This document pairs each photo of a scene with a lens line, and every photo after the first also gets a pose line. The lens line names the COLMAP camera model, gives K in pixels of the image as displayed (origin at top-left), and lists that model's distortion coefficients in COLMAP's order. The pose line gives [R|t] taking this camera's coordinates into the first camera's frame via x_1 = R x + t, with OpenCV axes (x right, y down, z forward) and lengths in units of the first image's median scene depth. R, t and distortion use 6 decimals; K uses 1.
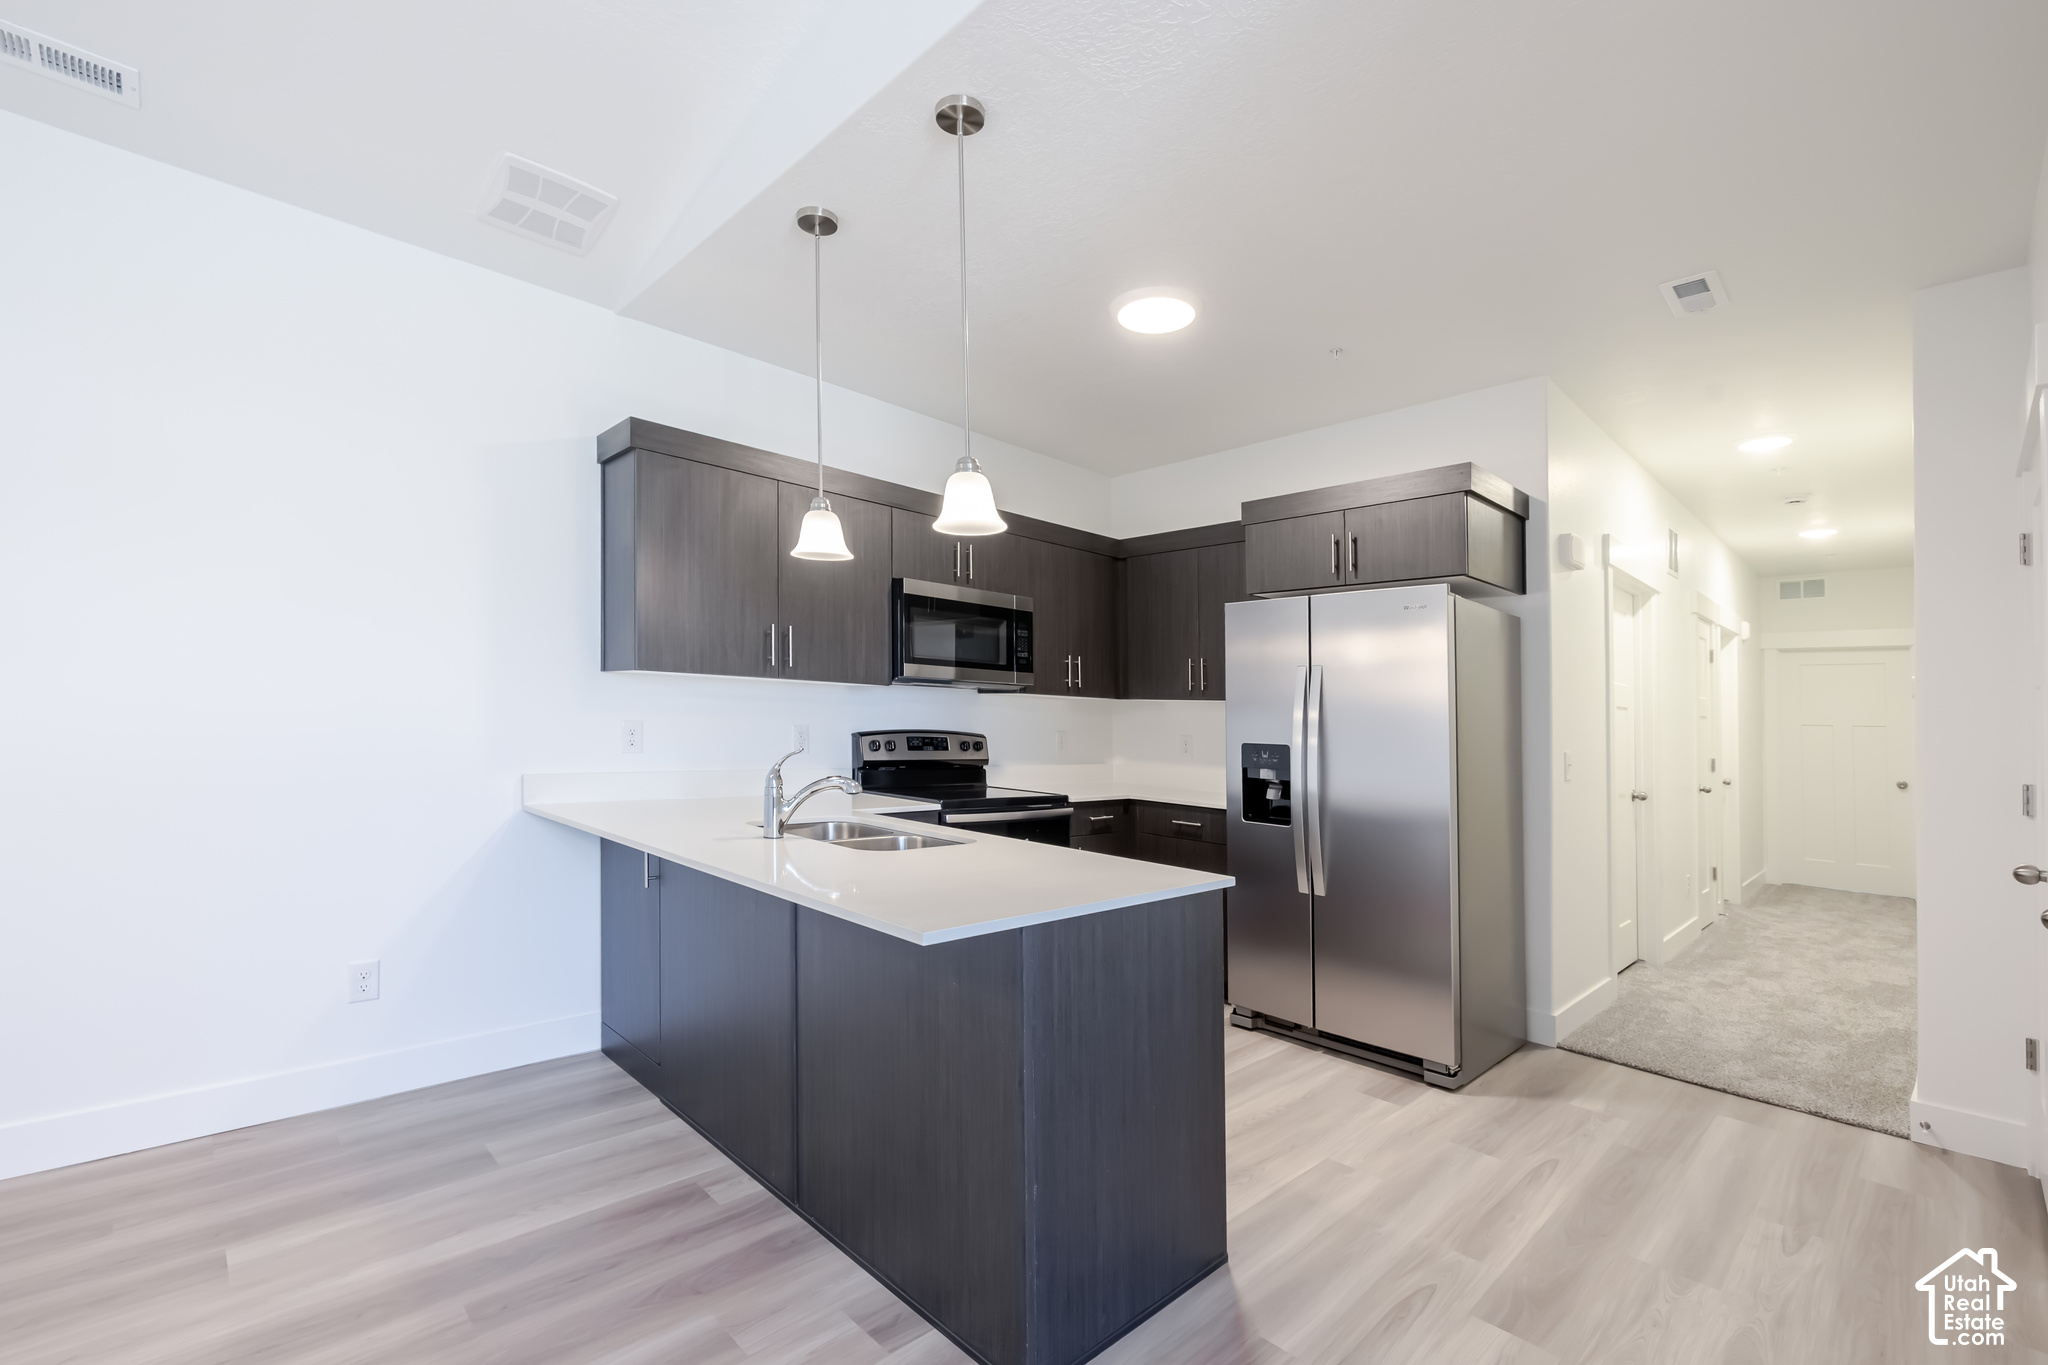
lens RADIAL K [[865.6, 0, 1032.3], [0, 865.6, 720.2], [0, 0, 1]] dist [0.000044, 0.000140]
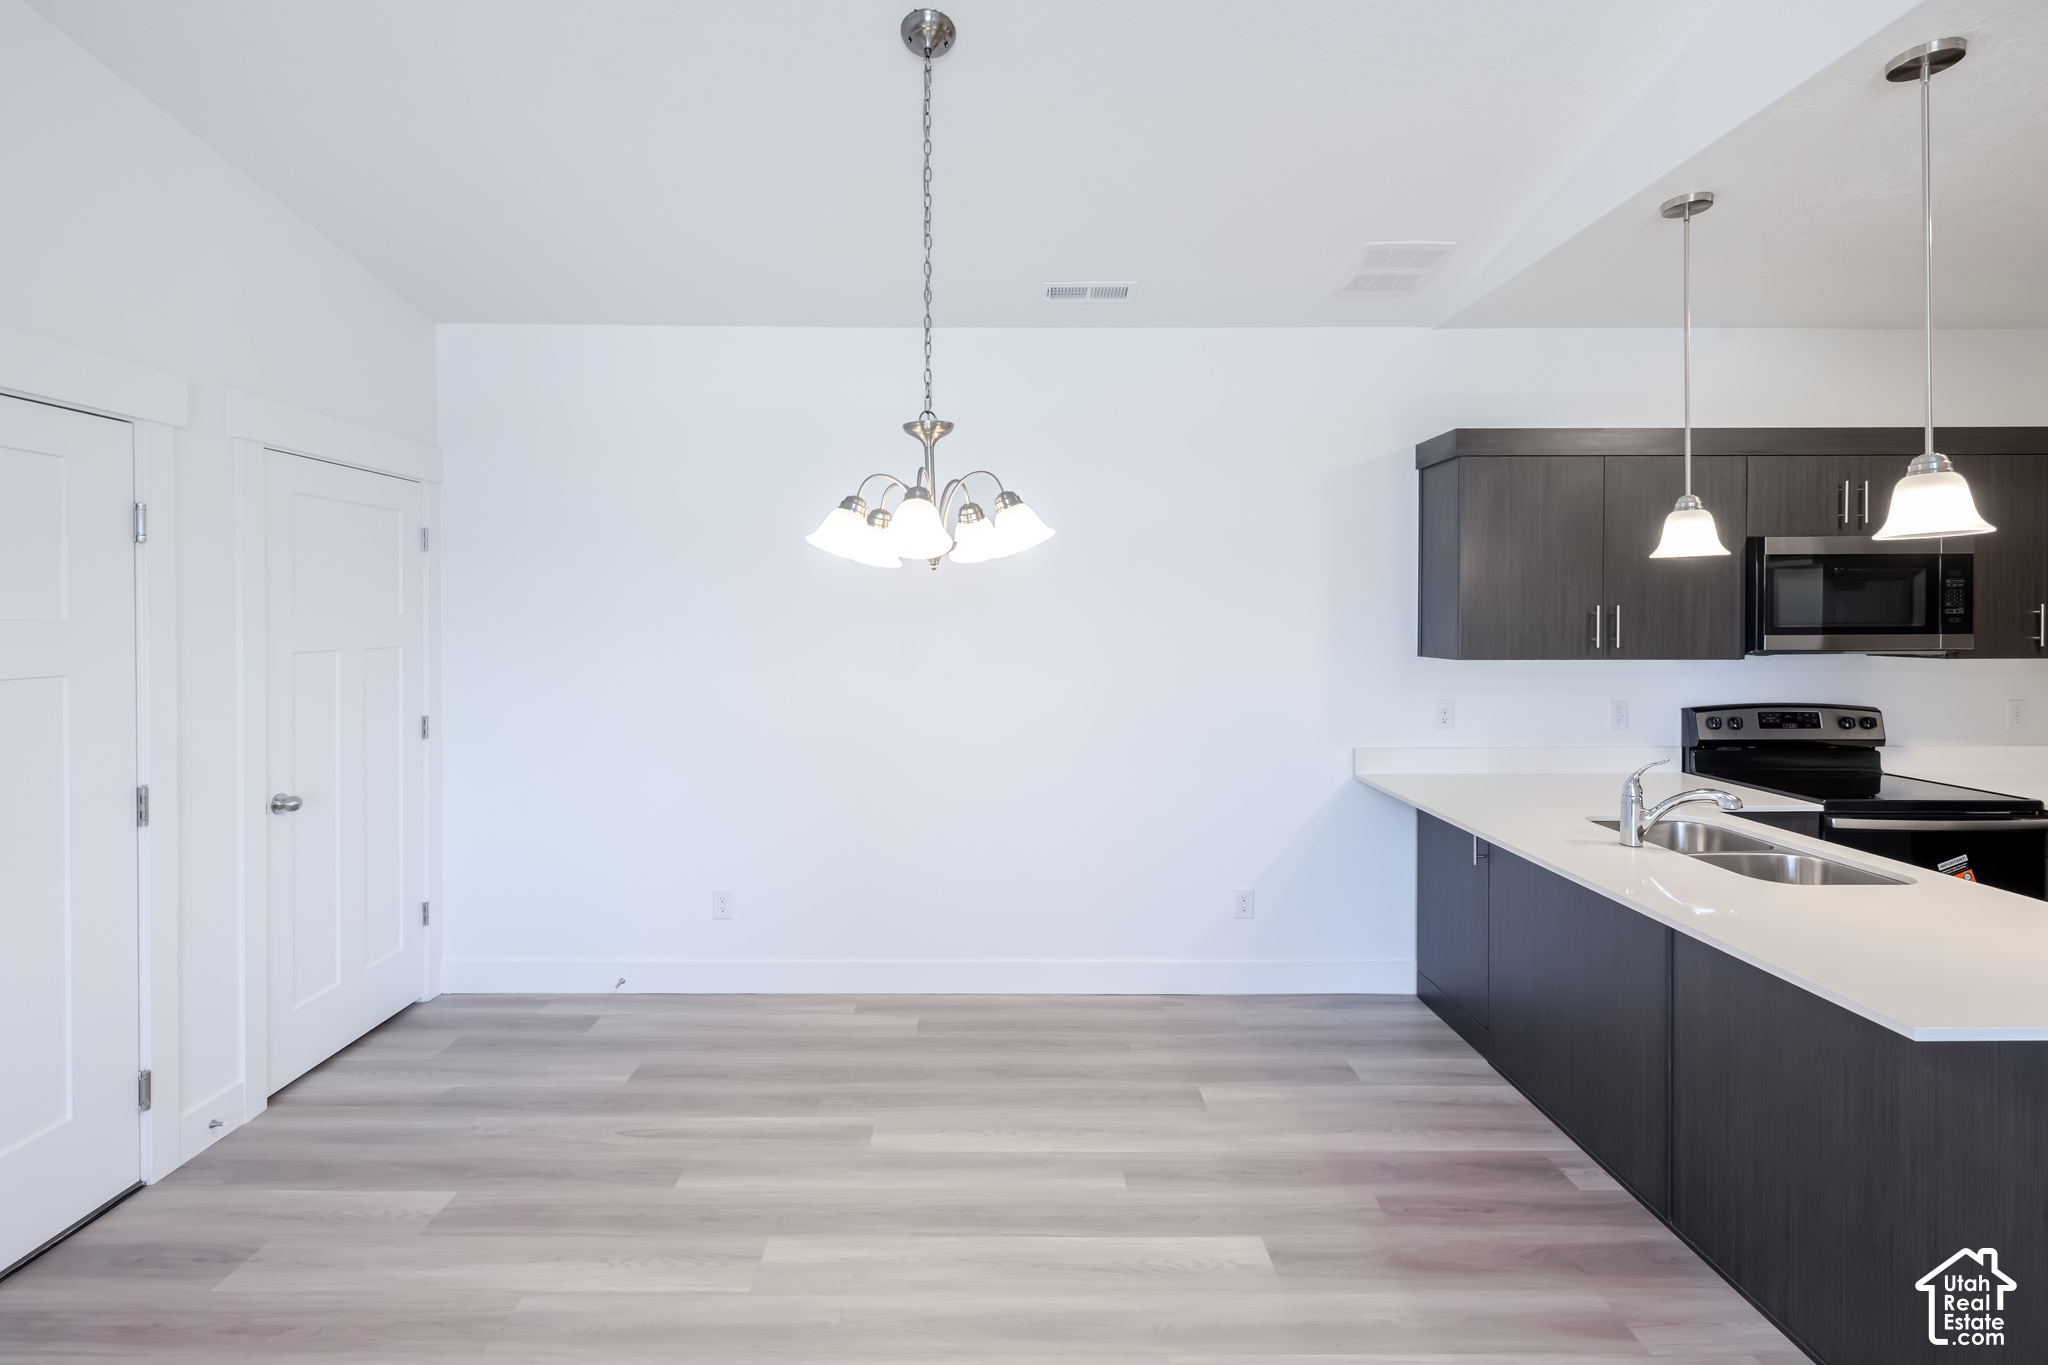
lens RADIAL K [[914.4, 0, 1016.0], [0, 914.4, 654.4], [0, 0, 1]] dist [0.002010, 0.000396]
pose [[0.726548, -0.000968, -0.687115, -0.071912], [0.027256, 0.999253, 0.027412, -0.104058], [0.686575, -0.038644, 0.726031, -0.189051]]
